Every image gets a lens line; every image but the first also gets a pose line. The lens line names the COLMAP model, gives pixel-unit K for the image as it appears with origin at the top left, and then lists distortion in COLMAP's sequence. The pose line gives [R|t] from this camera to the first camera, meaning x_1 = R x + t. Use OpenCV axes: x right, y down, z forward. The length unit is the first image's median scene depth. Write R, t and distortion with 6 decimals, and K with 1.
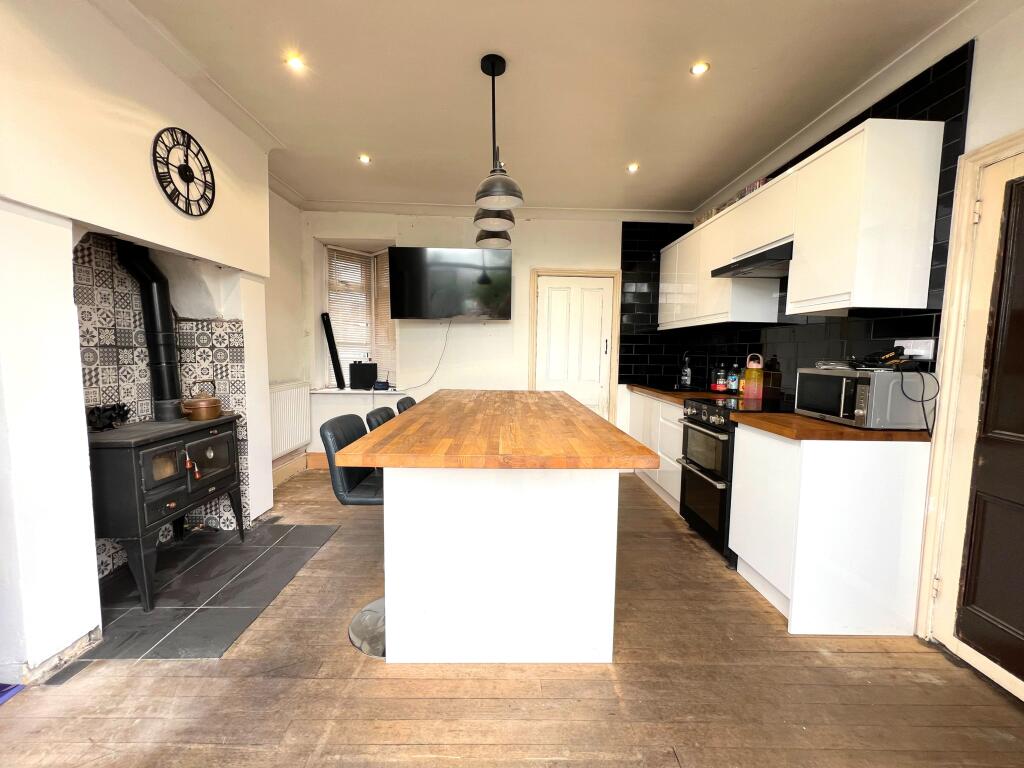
lens RADIAL K [[410.9, 0, 512.0], [0, 410.9, 385.3], [0, 0, 1]] dist [-0.001597, 0.000182]
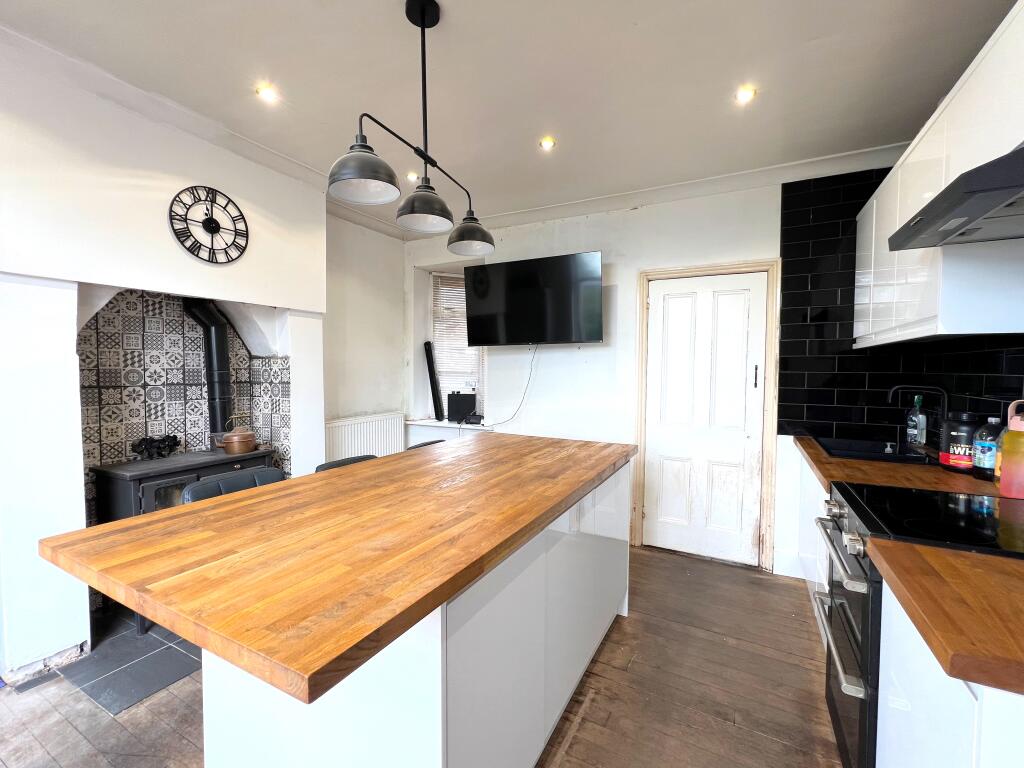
lens RADIAL K [[435.7, 0, 512.2], [0, 435.7, 385.8], [0, 0, 1]] dist [-0.000028, -0.000383]
pose [[0.872446, 0.010026, -0.488608, 0.398817], [-0.033145, 0.998701, -0.038689, -0.067383], [0.487586, 0.049948, 0.871645, 0.353305]]
